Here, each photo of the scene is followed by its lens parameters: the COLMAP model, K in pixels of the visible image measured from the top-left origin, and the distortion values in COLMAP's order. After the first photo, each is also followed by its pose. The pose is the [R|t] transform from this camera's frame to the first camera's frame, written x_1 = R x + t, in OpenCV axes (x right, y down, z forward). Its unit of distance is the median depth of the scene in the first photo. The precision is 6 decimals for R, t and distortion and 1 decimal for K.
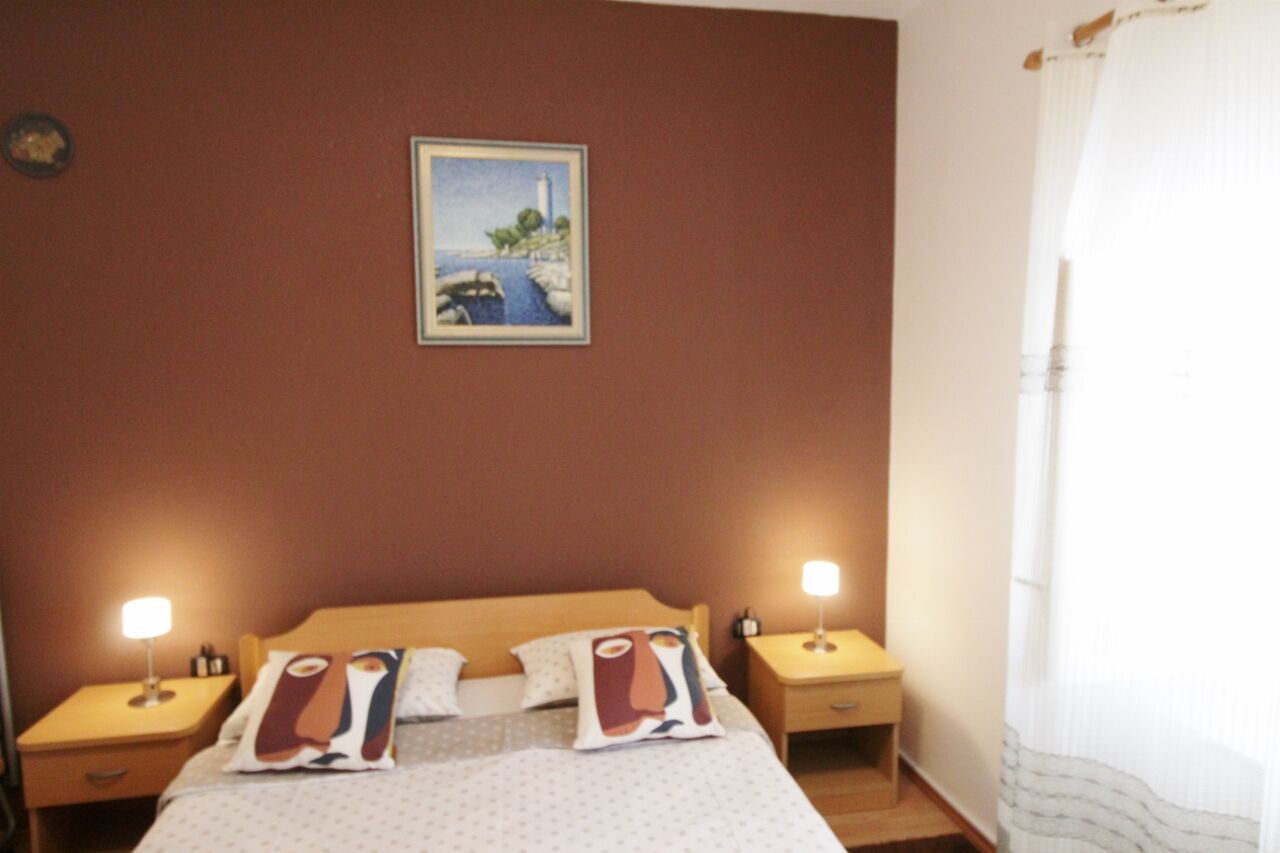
lens RADIAL K [[780.7, 0, 662.1], [0, 780.7, 438.6], [0, 0, 1]] dist [0.001252, -0.000812]
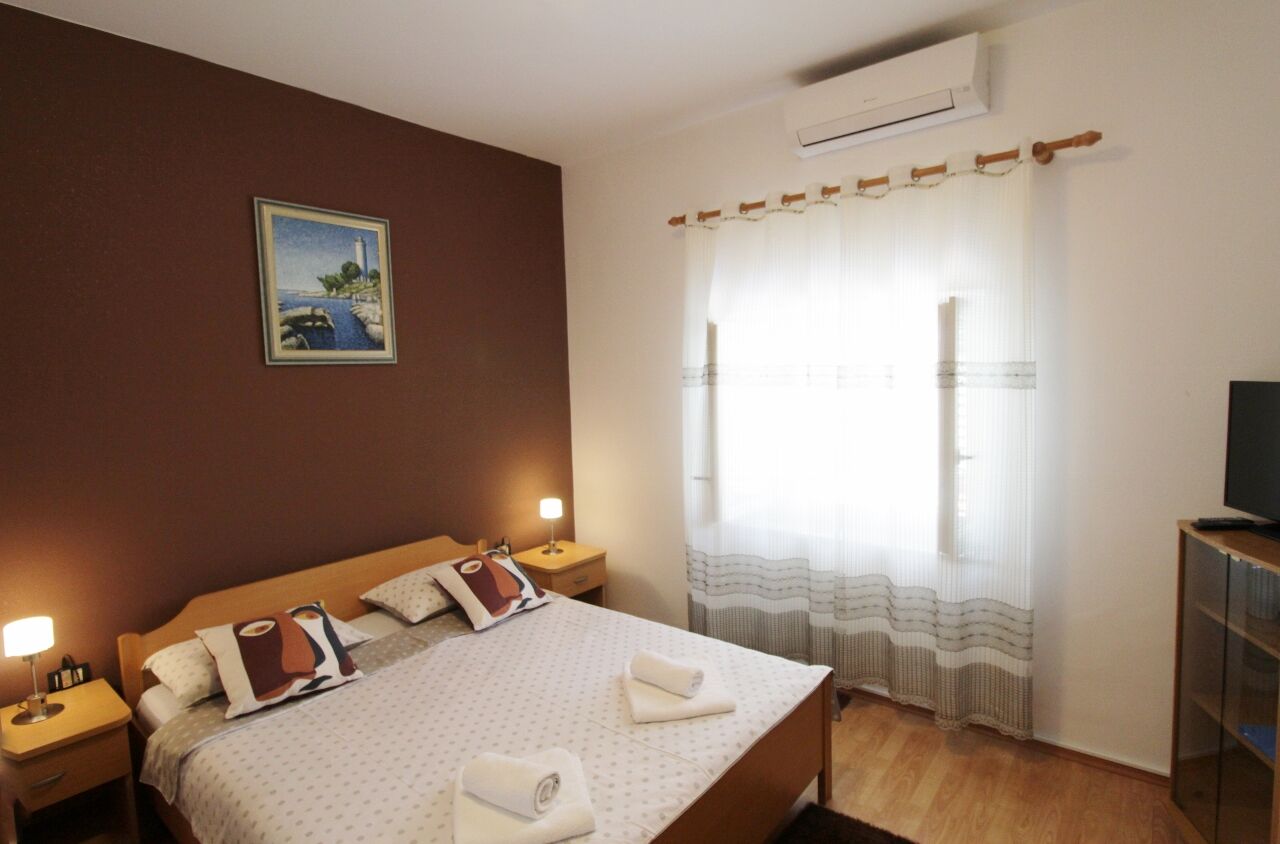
lens RADIAL K [[625.9, 0, 664.9], [0, 625.9, 422.7], [0, 0, 1]] dist [-0.019860, -0.000365]
pose [[0.757727, -0.069260, 0.648886, -0.472403], [0.079172, 0.996763, 0.013939, 0.005302], [-0.647751, 0.040812, 0.760758, -0.140123]]
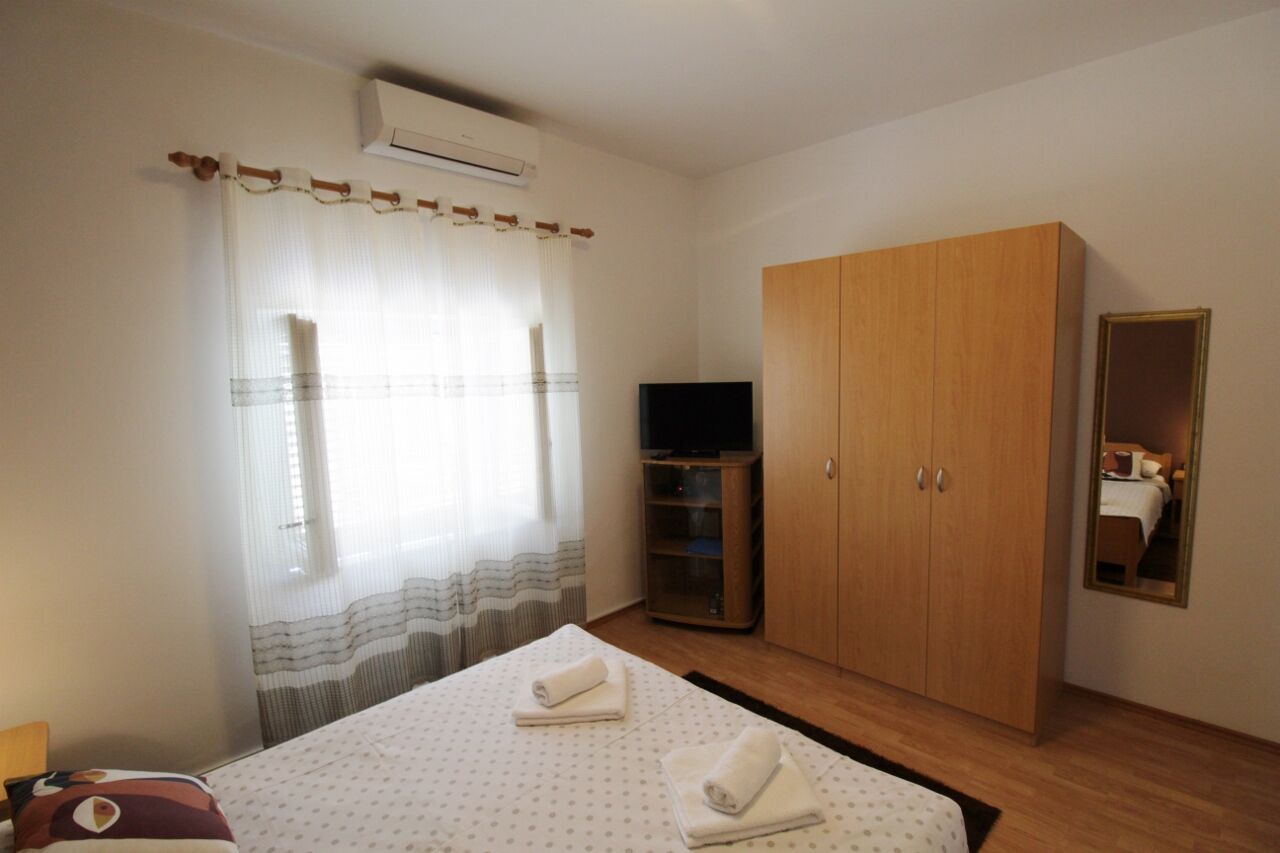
lens RADIAL K [[587.5, 0, 653.6], [0, 587.5, 429.8], [0, 0, 1]] dist [-0.008481, -0.009063]
pose [[-0.545484, -0.071804, 0.835040, -0.627085], [0.095127, 0.984581, 0.146804, -0.074707], [-0.832705, 0.159514, -0.530242, 0.709693]]
